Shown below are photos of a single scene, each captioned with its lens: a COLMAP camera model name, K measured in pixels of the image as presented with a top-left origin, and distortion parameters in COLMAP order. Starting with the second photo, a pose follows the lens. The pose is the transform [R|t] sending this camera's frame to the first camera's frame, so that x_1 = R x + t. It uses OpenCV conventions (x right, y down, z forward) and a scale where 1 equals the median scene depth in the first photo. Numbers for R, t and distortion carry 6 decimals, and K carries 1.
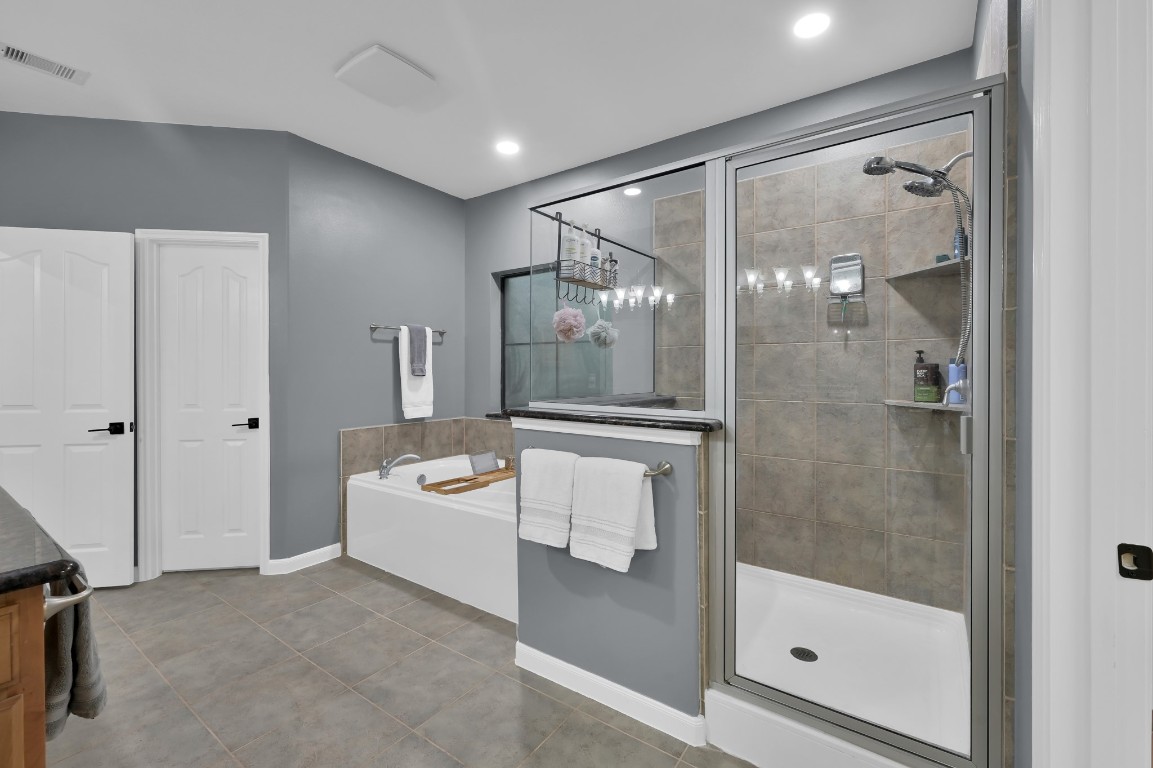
lens RADIAL K [[483.3, 0, 578.3], [0, 483.3, 374.7], [0, 0, 1]] dist [-0.002549, 0.000053]
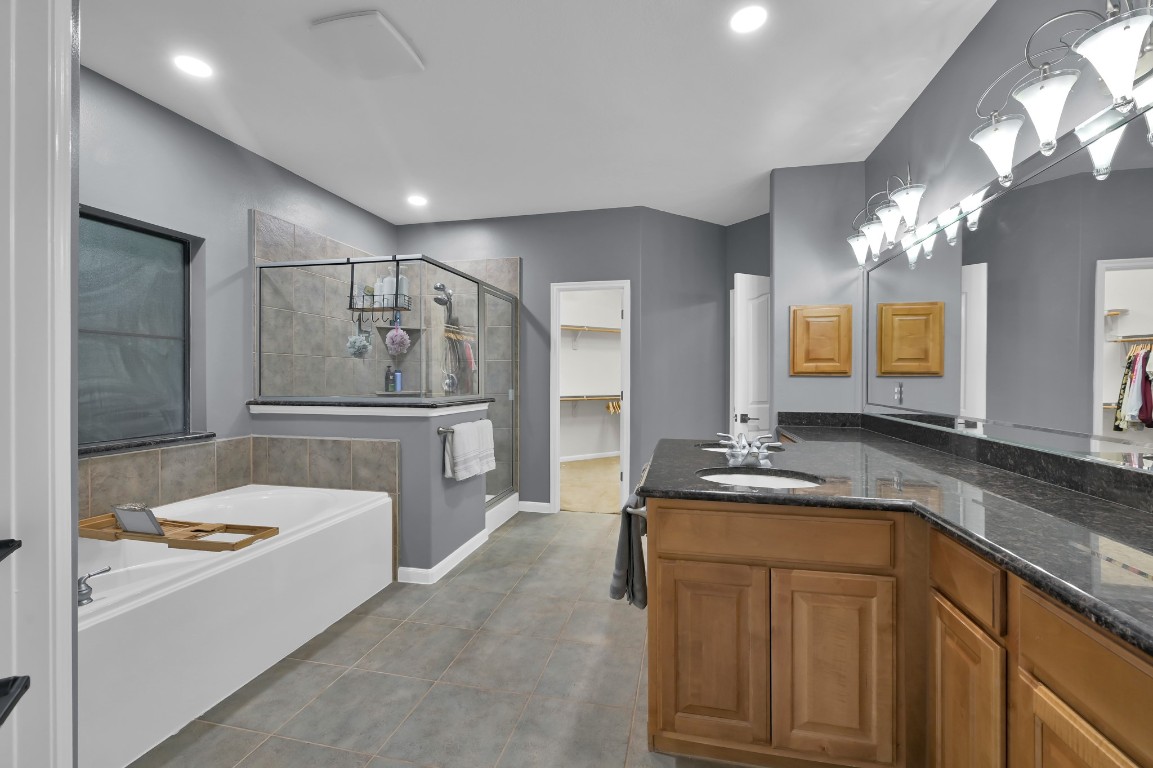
lens RADIAL K [[483.3, 0, 580.4], [0, 483.3, 379.7], [0, 0, 1]] dist [-0.002549, 0.000053]
pose [[-0.382427, -0.005328, 0.923970, -1.531477], [0.003995, 0.999964, 0.007420, -0.005157], [-0.923977, 0.006529, -0.382393, 1.093752]]
